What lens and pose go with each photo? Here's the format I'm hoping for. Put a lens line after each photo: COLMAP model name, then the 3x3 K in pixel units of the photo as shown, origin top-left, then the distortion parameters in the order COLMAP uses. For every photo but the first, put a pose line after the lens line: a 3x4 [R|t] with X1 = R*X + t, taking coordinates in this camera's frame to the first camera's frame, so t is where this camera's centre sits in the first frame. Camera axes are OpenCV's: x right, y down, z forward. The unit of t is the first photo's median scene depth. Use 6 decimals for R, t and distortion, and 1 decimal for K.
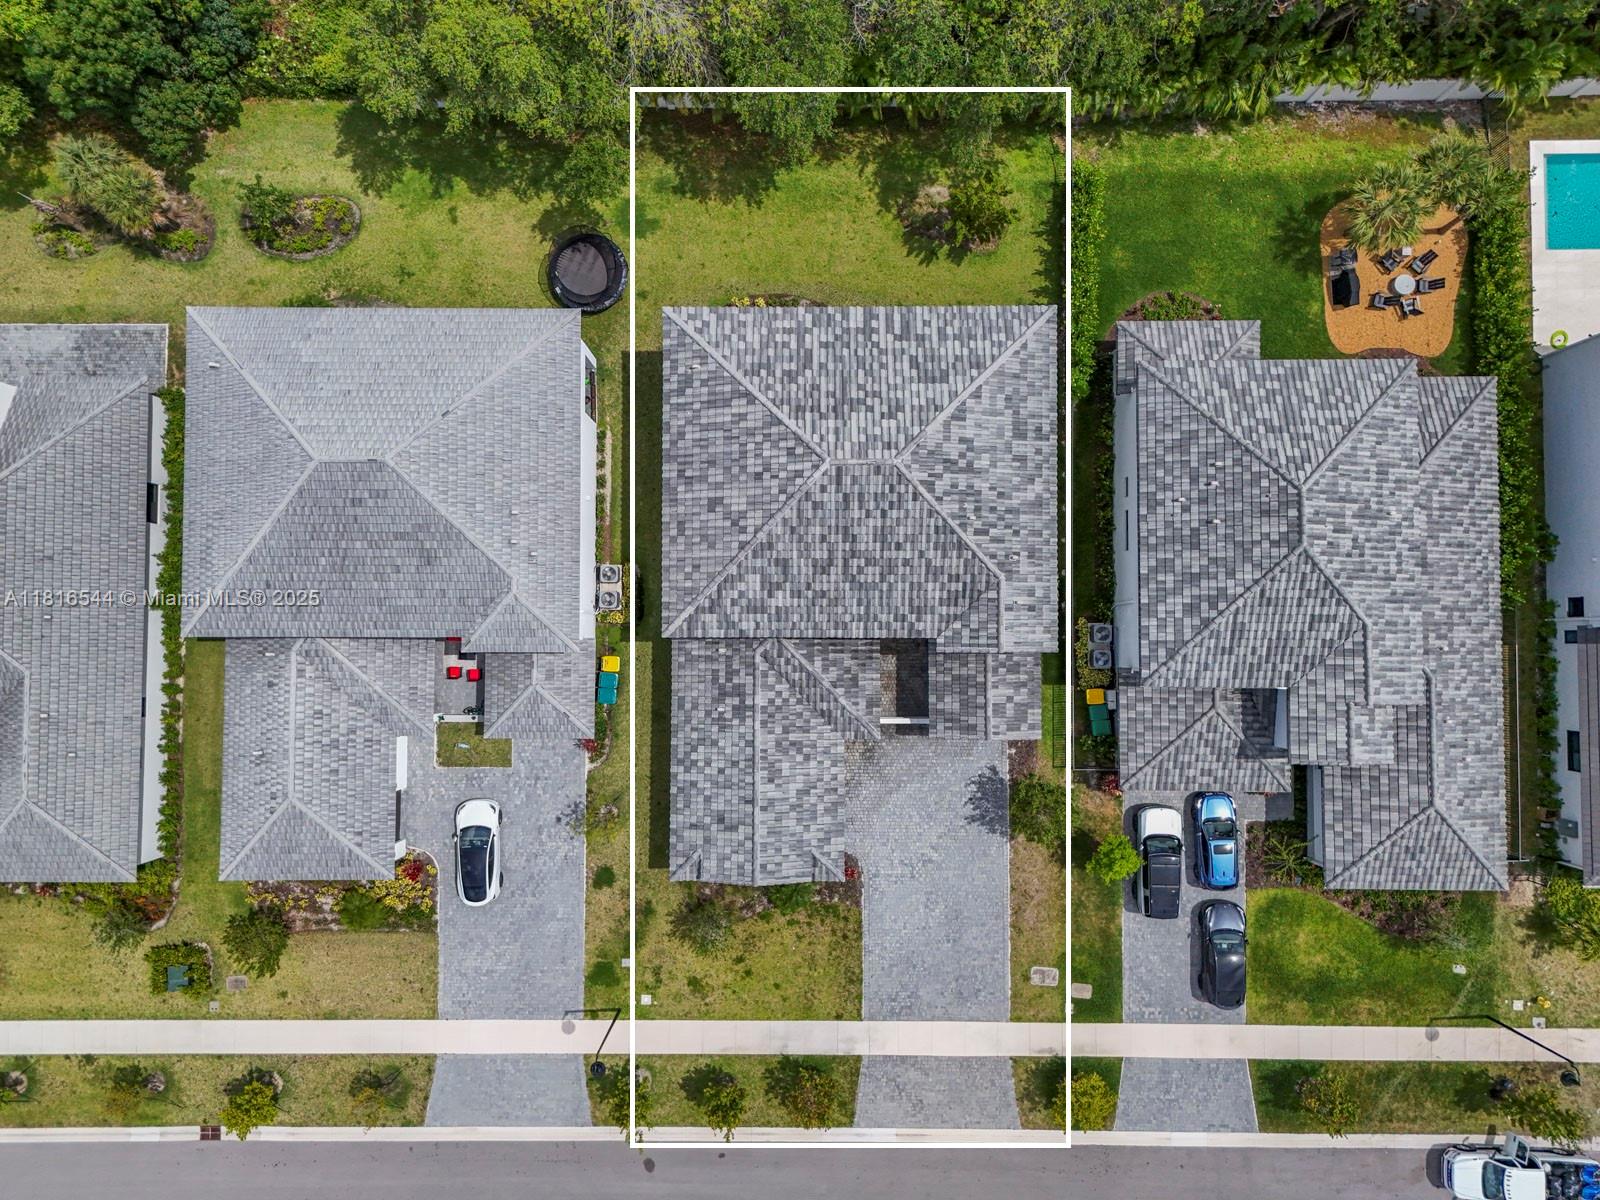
lens RADIAL K [[1137.9, 0, 806.2], [0, 1137.9, 598.9], [0, 0, 1]] dist [0.025769, -0.005820]
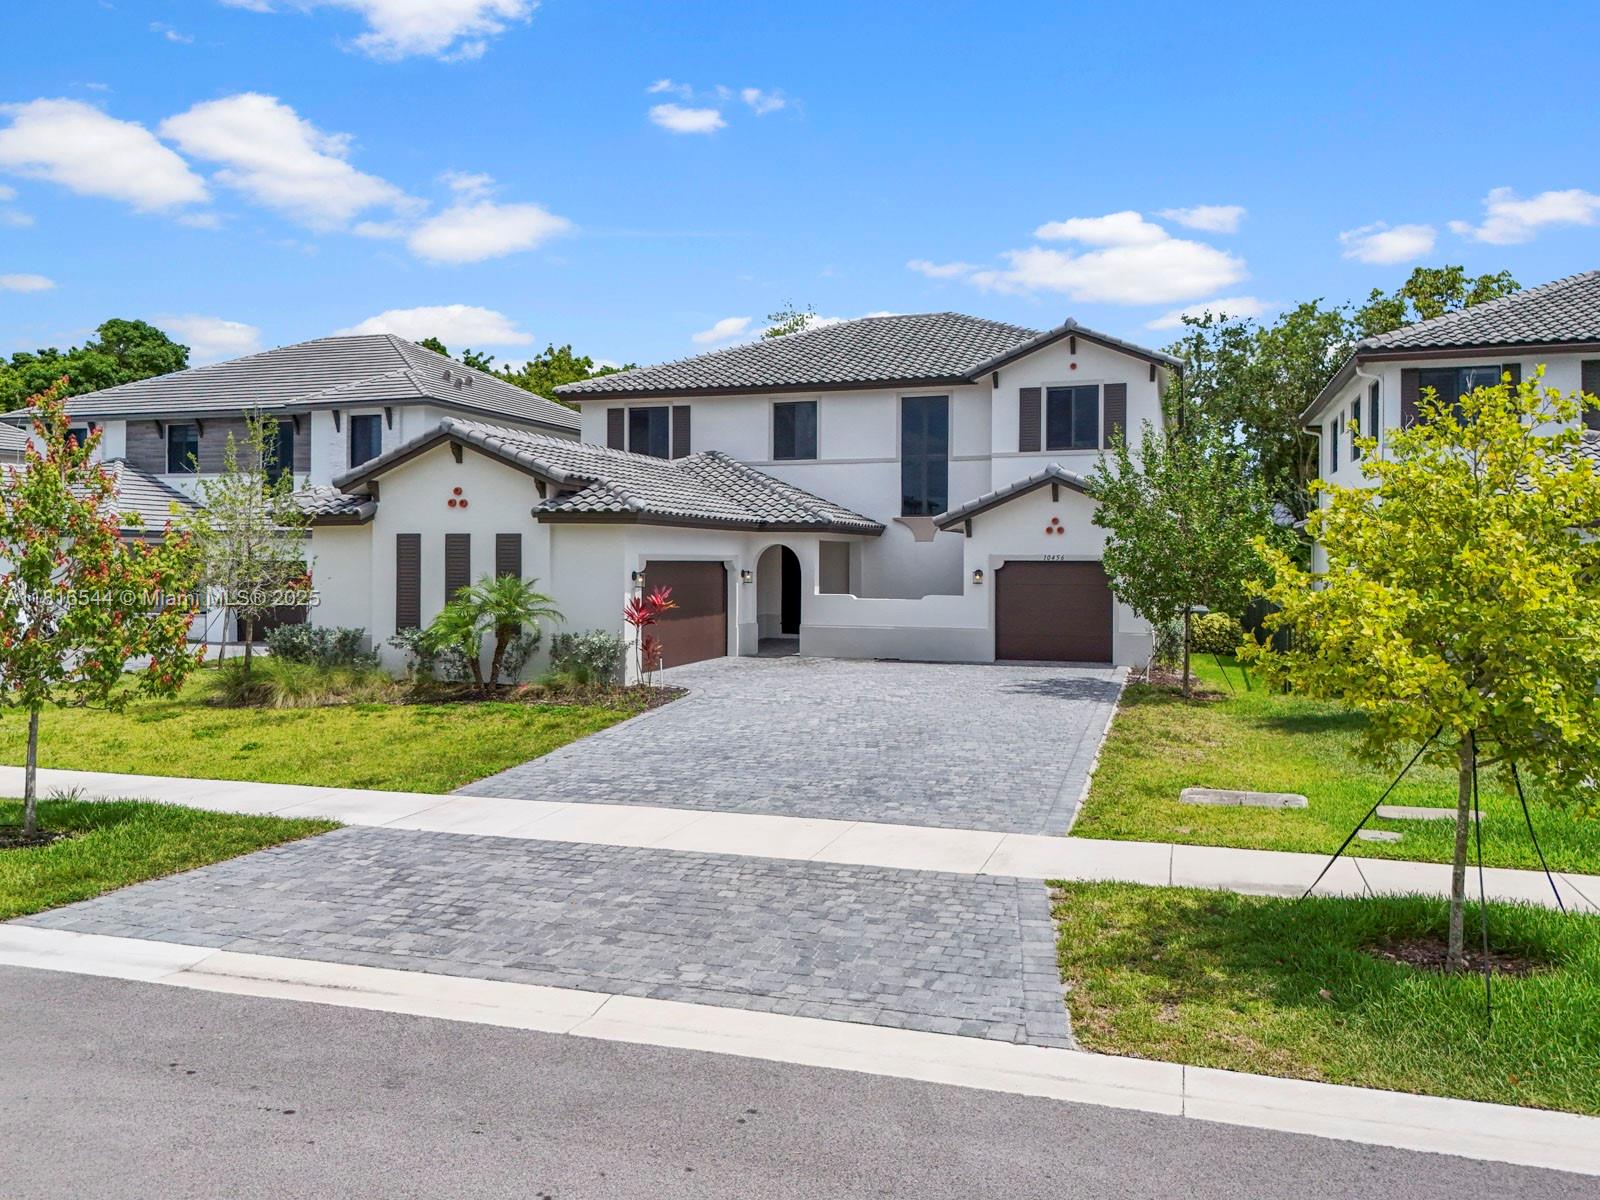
lens RADIAL K [[1195.3, 0, 792.8], [0, 1195.3, 599.5], [0, 0, 1]] dist [0.022668, -0.001755]
pose [[0.951384, 0.023931, -0.307075, 0.198762], [-0.307958, 0.091623, -0.946978, 0.590887], [0.005473, 0.995506, 0.094539, 0.950604]]
